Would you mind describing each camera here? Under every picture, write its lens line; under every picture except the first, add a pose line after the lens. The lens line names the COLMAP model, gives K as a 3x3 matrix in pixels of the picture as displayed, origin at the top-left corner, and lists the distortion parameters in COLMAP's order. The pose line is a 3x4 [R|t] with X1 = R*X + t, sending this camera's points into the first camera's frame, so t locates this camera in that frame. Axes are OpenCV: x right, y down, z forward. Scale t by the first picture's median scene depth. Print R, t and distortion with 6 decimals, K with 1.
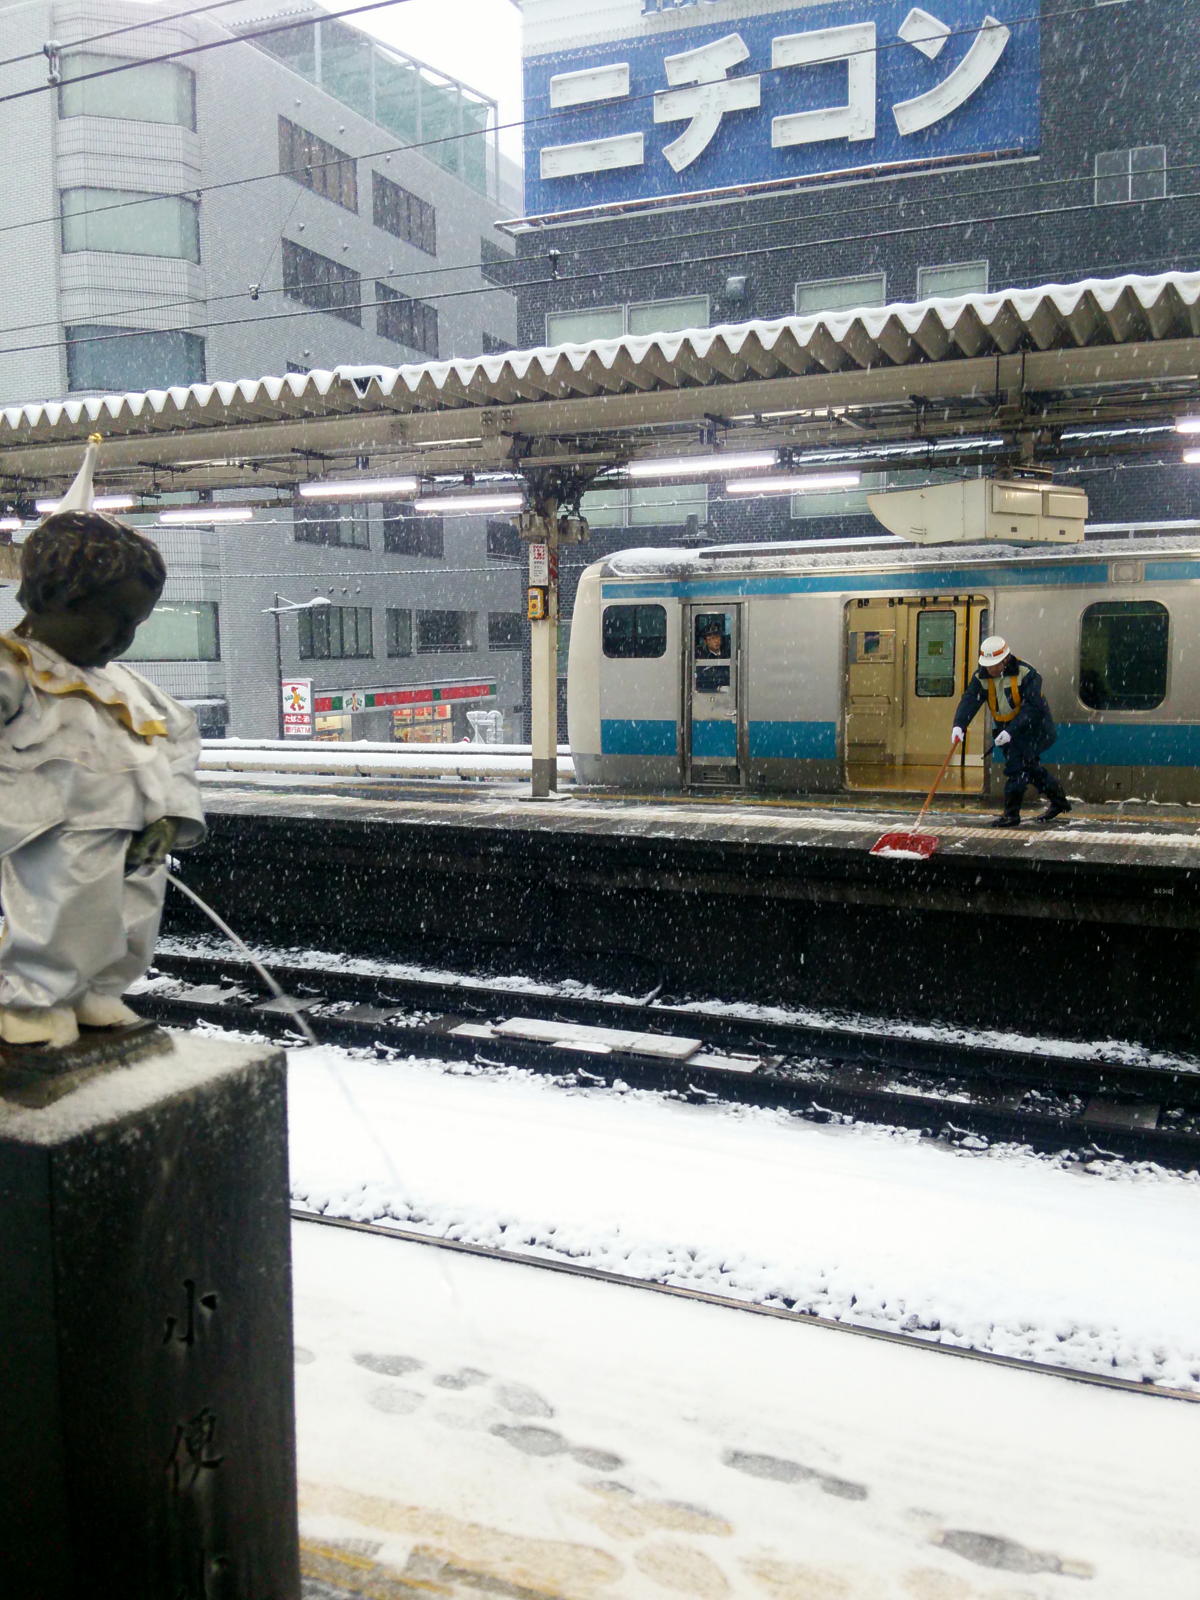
lens RADIAL K [[1503.2, 0, 554.2], [0, 1503.2, 761.2], [0, 0, 1]] dist [0.117767, -0.010961]
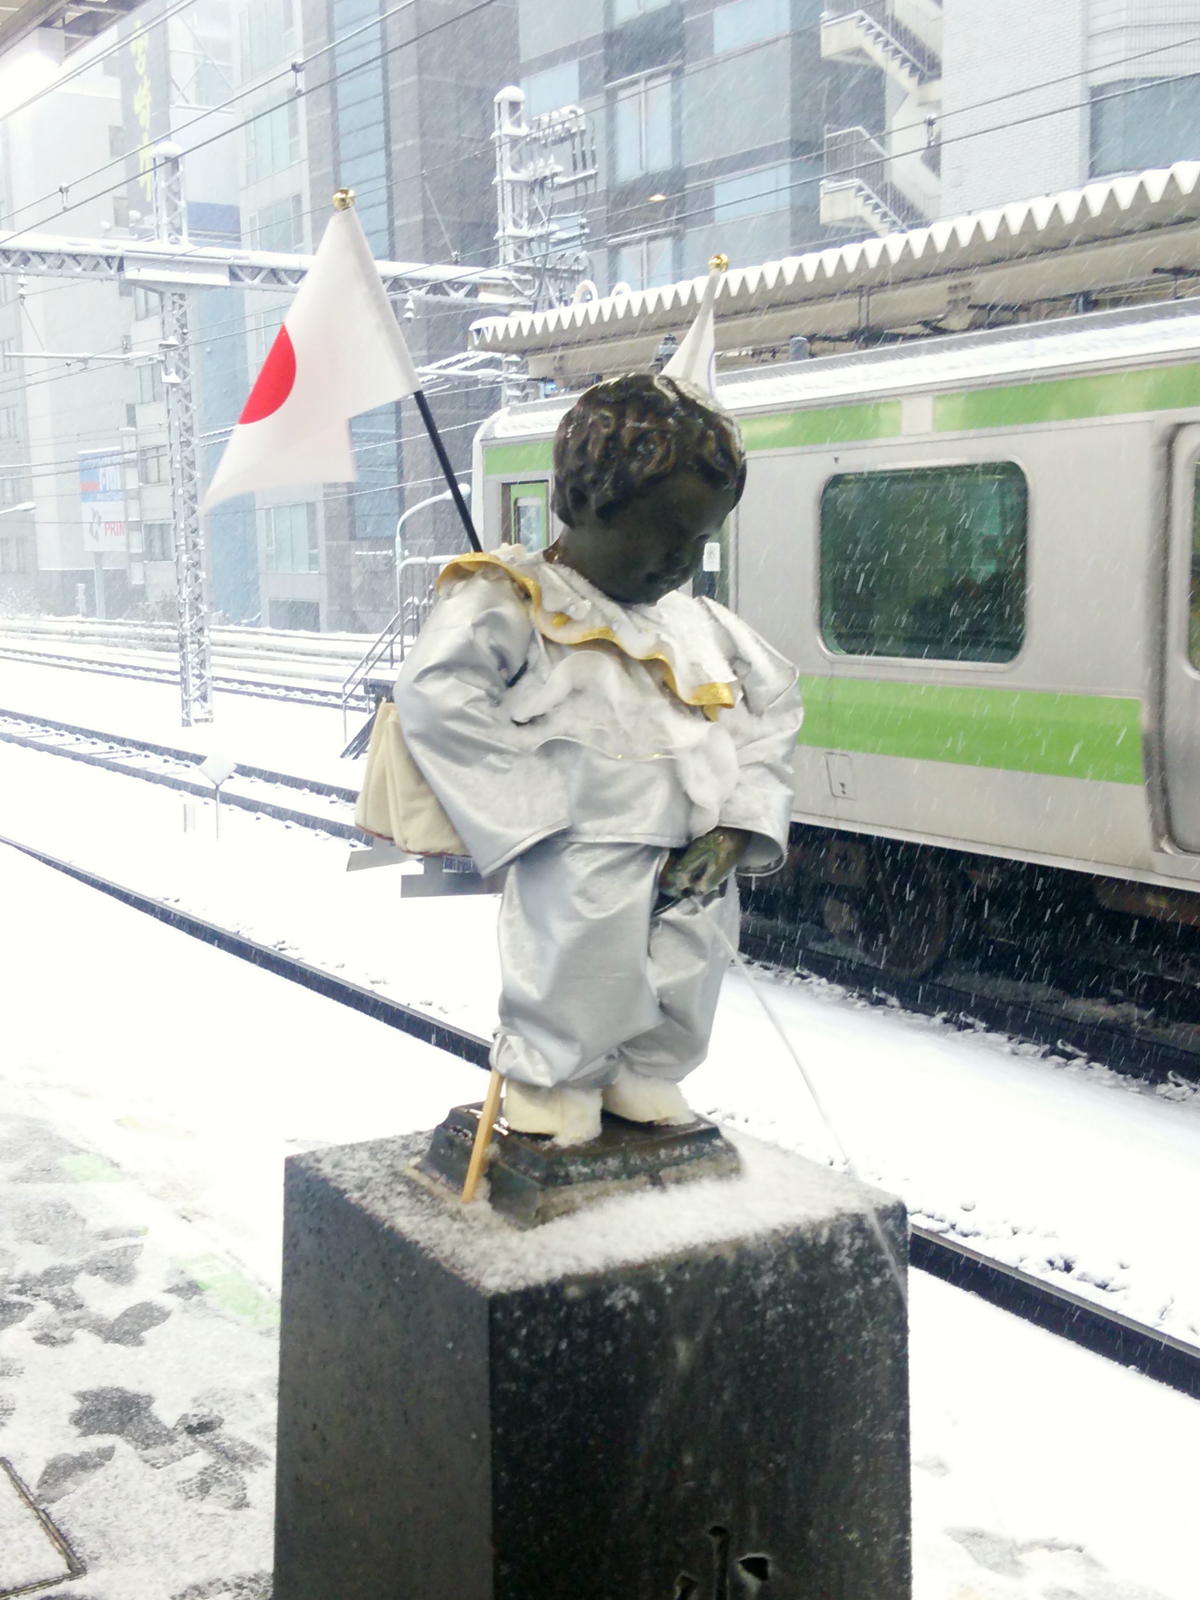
lens RADIAL K [[2041.1, 0, 486.5], [0, 2041.1, 776.6], [0, 0, 1]] dist [0.240989, -0.410967]
pose [[0.833597, 0.051331, -0.549982, 0.155585], [-0.028206, 0.998330, 0.050424, -0.029137], [0.551652, -0.026521, 0.833653, 0.188560]]
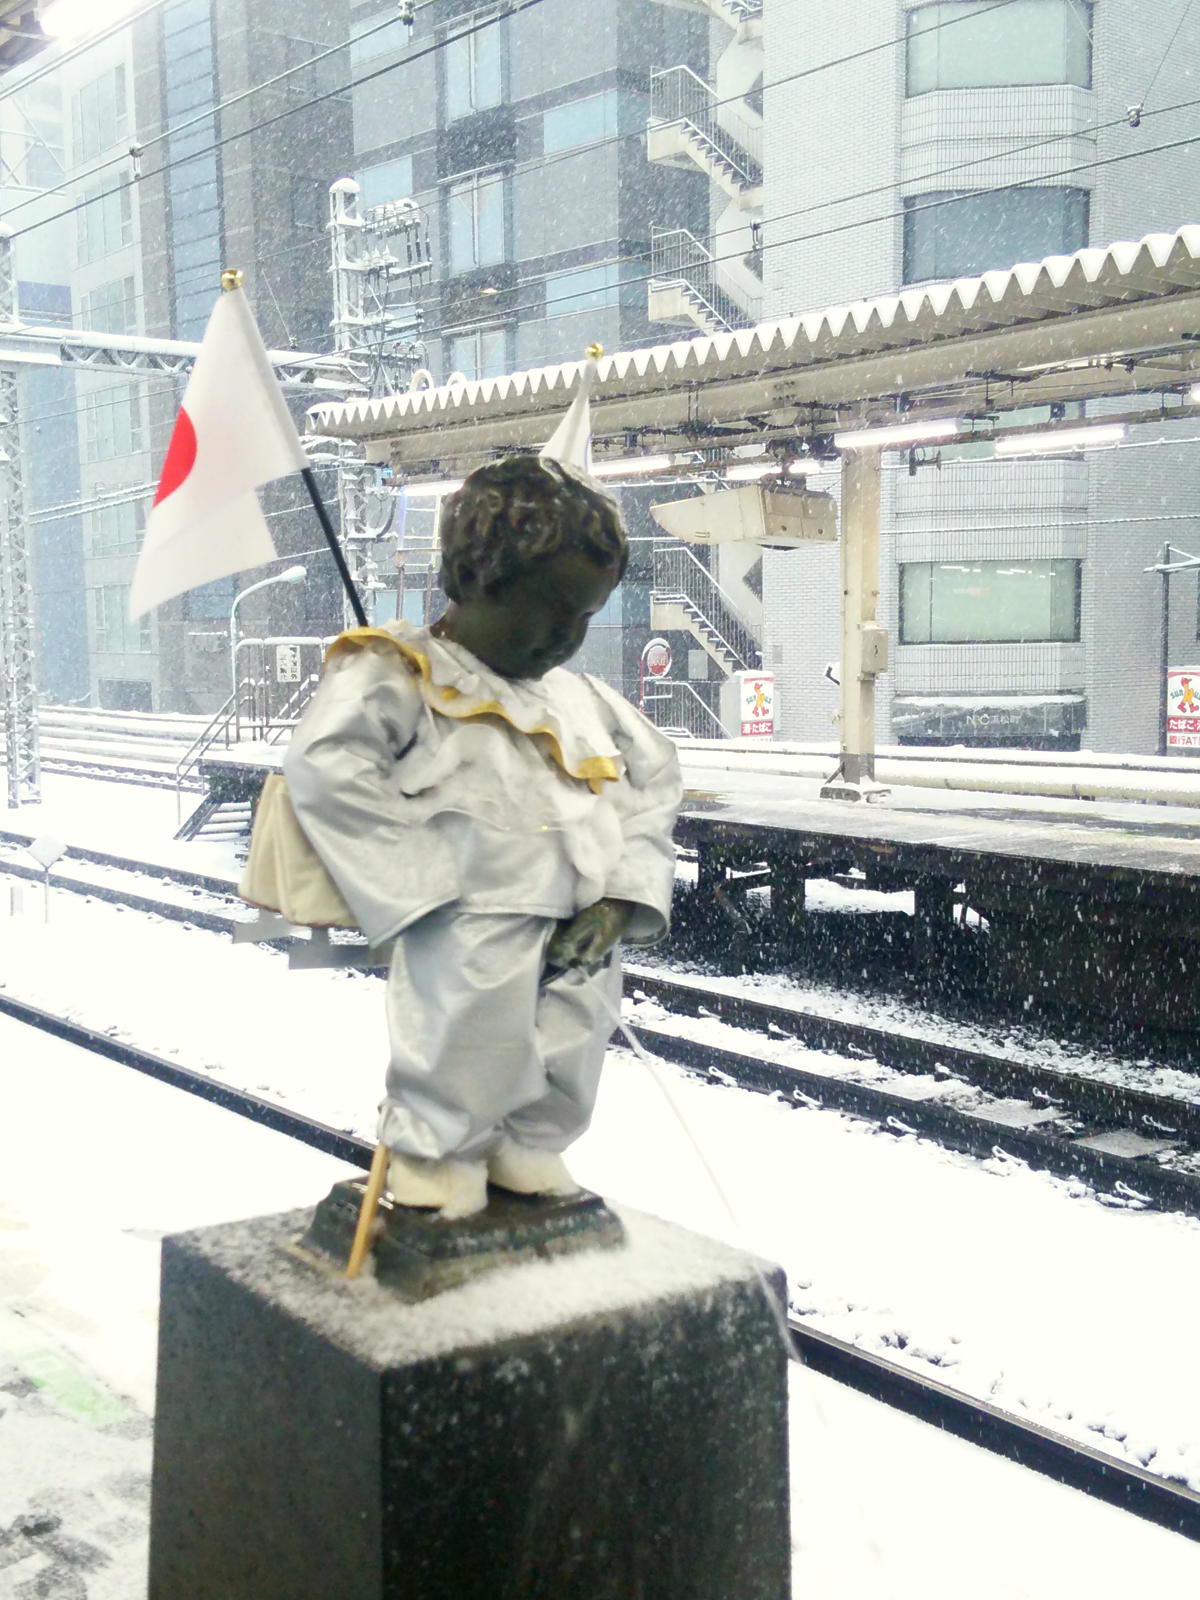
lens RADIAL K [[2041.1, 0, 486.5], [0, 2041.1, 776.6], [0, 0, 1]] dist [0.240989, -0.410967]
pose [[0.875316, 0.032579, -0.482453, 0.139472], [-0.032871, 0.999429, 0.007851, -0.024149], [0.482434, 0.008986, 0.875886, 0.167967]]
